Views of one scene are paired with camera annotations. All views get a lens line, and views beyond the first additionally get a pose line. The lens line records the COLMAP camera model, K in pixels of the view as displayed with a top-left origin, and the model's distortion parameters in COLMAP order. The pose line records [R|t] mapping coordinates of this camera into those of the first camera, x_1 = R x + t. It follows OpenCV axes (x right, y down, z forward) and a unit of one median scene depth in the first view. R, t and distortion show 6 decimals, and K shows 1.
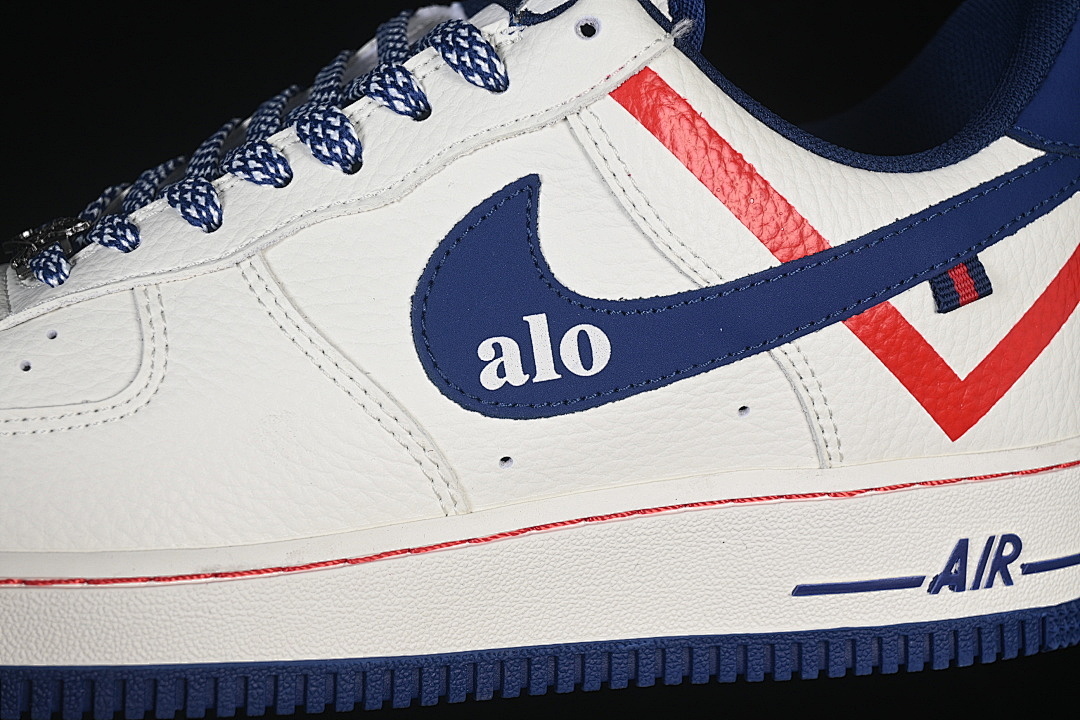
lens RADIAL K [[2429.5, 0, 545.3], [0, 2429.5, 358.1], [0, 0, 1]] dist [0.009428, 0.000000]
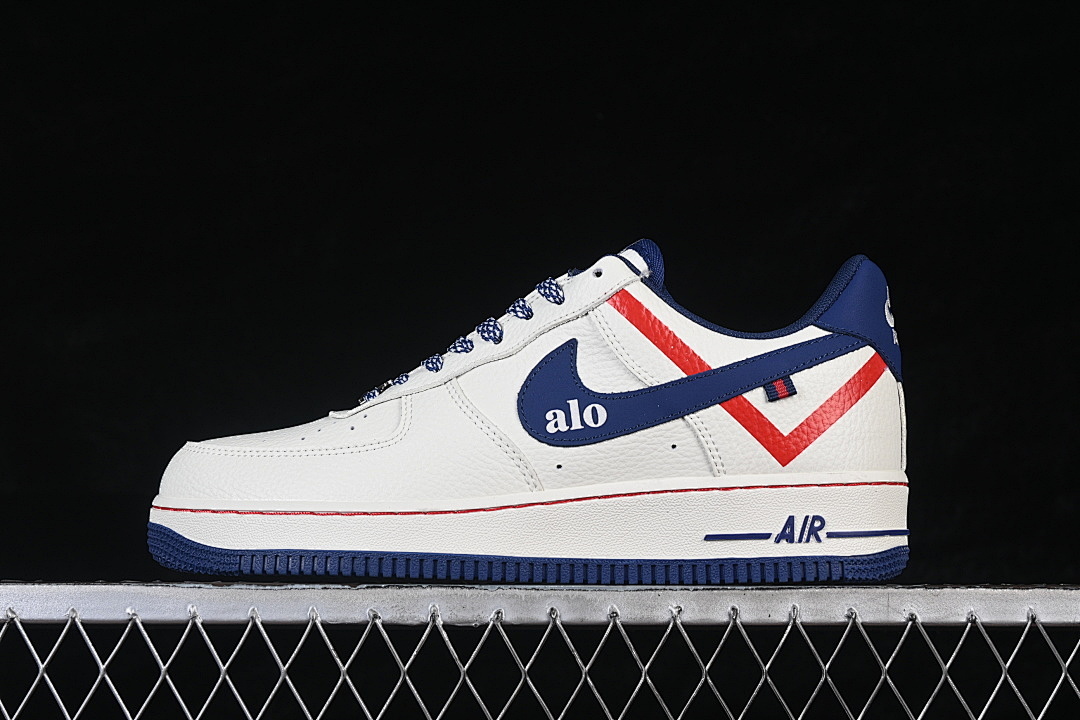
lens RADIAL K [[2429.5, 0, 539.0], [0, 2429.5, 368.6], [0, 0, 1]] dist [0.009428, 0.000000]
pose [[0.963323, -0.039451, -0.265431, 0.541517], [-0.031126, 0.966031, -0.256545, 0.510526], [0.266535, 0.255397, 0.929371, -1.037853]]
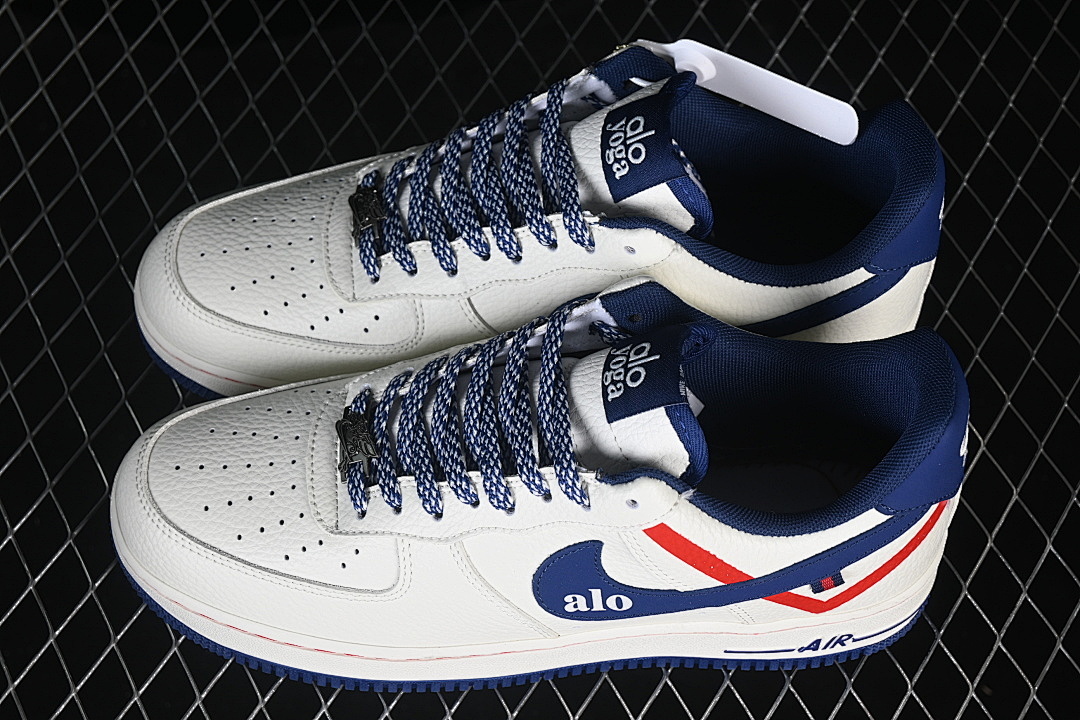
lens RADIAL K [[2429.5, 0, 539.4], [0, 2429.5, 359.5], [0, 0, 1]] dist [0.009428, 0.000000]
pose [[0.978740, 0.179927, -0.098455, 0.110194], [-0.051914, 0.681719, 0.729770, -1.552325], [0.198424, -0.709144, 0.676566, -0.204017]]
